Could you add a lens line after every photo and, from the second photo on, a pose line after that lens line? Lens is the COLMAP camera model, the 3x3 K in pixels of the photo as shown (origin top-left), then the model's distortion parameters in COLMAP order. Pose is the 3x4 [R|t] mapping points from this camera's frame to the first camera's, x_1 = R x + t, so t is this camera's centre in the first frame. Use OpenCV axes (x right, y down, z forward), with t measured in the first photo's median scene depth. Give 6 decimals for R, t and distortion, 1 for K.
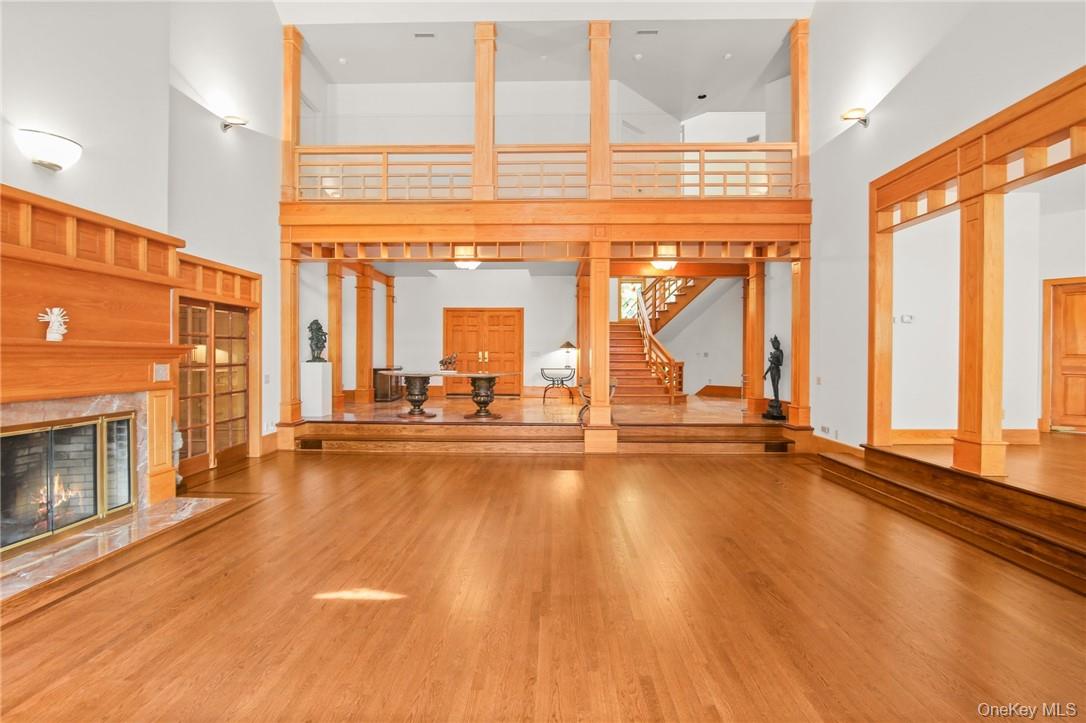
lens RADIAL K [[511.7, 0, 545.3], [0, 511.7, 359.9], [0, 0, 1]] dist [-0.022595, 0.000113]
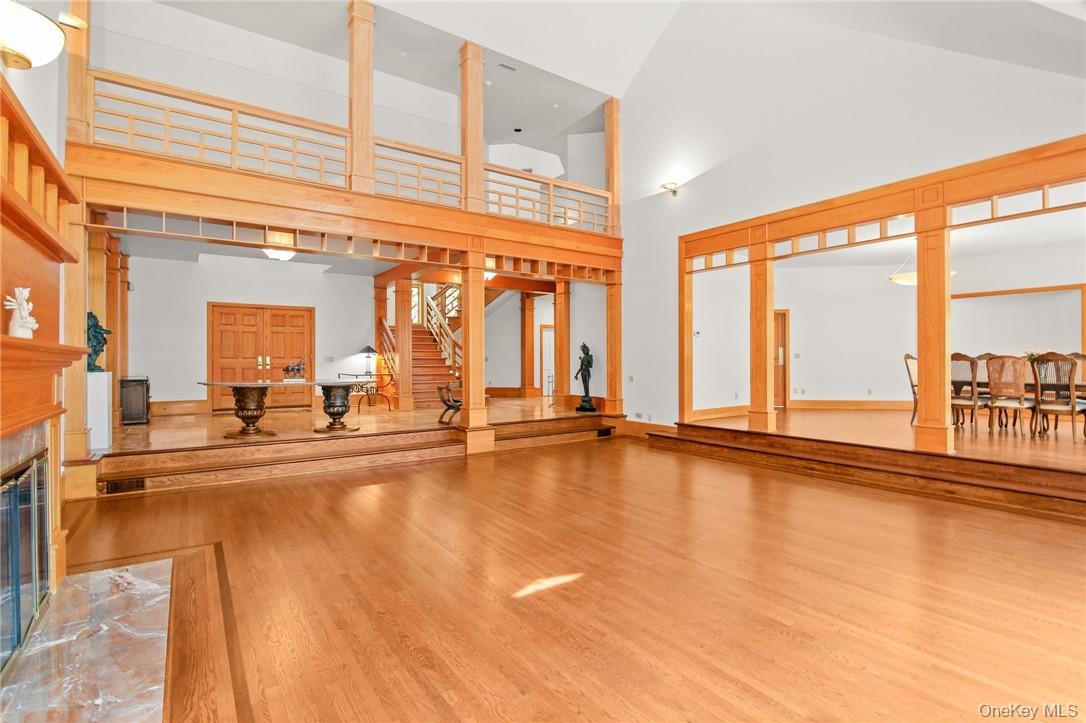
lens RADIAL K [[511.7, 0, 581.0], [0, 511.7, 358.3], [0, 0, 1]] dist [-0.022595, 0.000113]
pose [[0.790038, -0.003537, 0.613048, -0.365109], [0.010866, 0.999907, -0.008234, -0.001765], [-0.612962, 0.013166, 0.790003, 0.037438]]
